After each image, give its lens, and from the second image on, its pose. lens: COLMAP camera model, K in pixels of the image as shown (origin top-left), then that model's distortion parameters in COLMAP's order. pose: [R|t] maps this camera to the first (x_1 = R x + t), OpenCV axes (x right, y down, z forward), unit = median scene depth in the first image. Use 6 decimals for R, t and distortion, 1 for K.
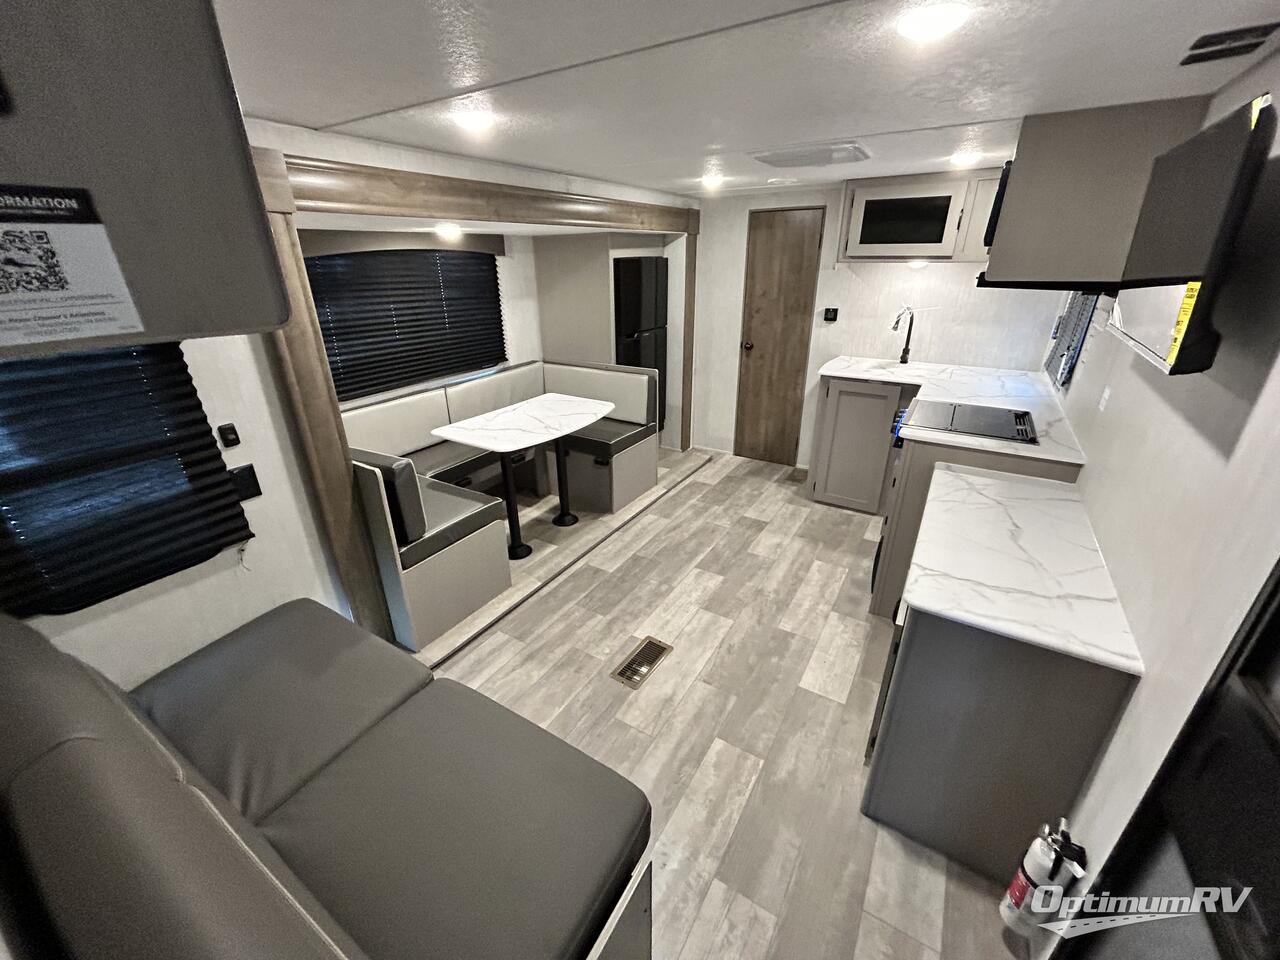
lens RADIAL K [[513.3, 0, 635.6], [0, 513.3, 479.6], [0, 0, 1]] dist [-0.003460, 0.000383]
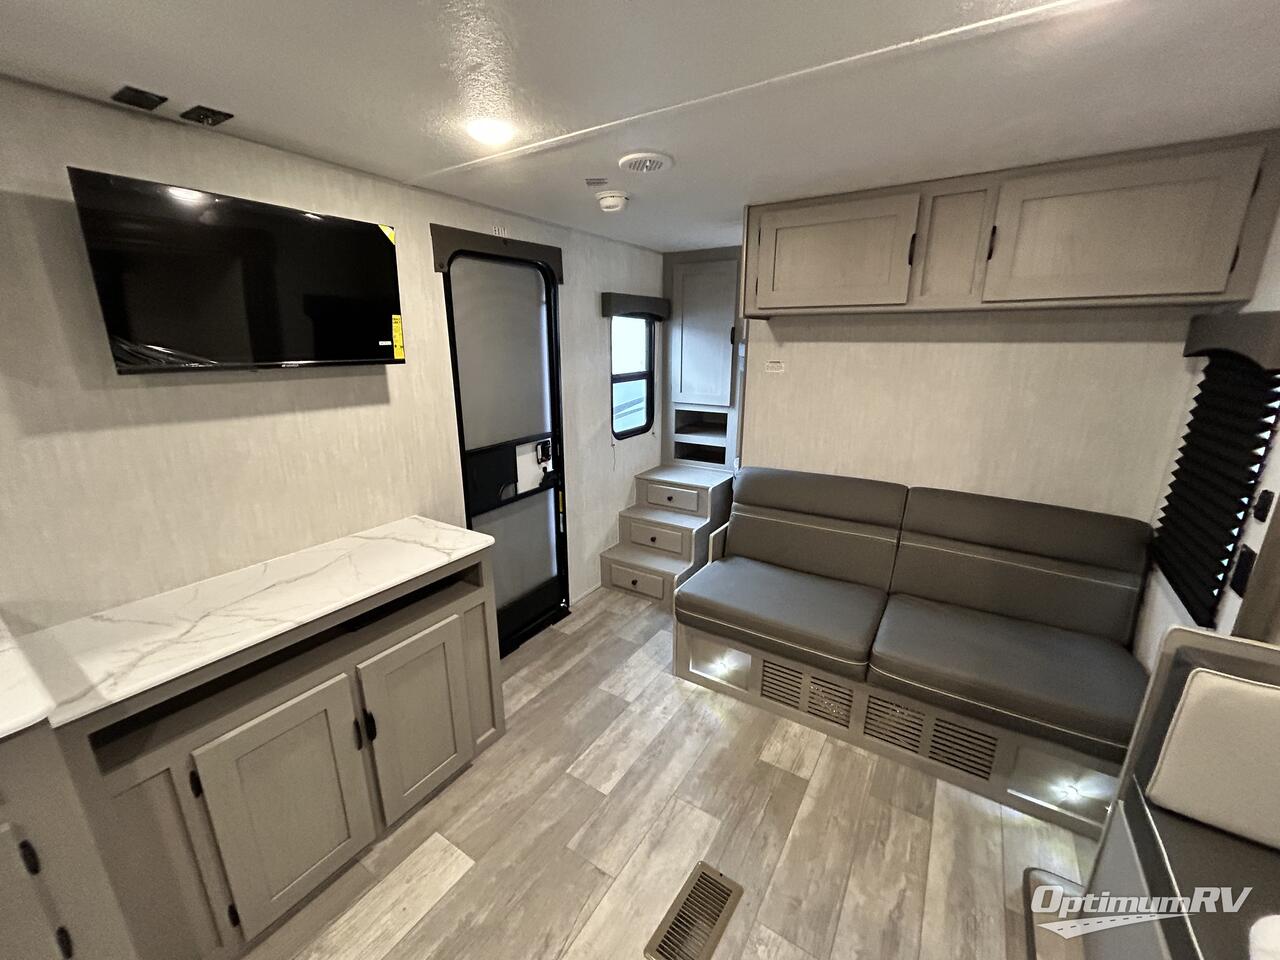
lens RADIAL K [[513.3, 0, 636.0], [0, 513.3, 480.3], [0, 0, 1]] dist [-0.003460, 0.000383]
pose [[-0.999793, 0.007482, 0.018899, 0.067123], [0.017682, 0.778720, 0.627123, -0.418061], [-0.010025, 0.627327, -0.778691, 1.101547]]
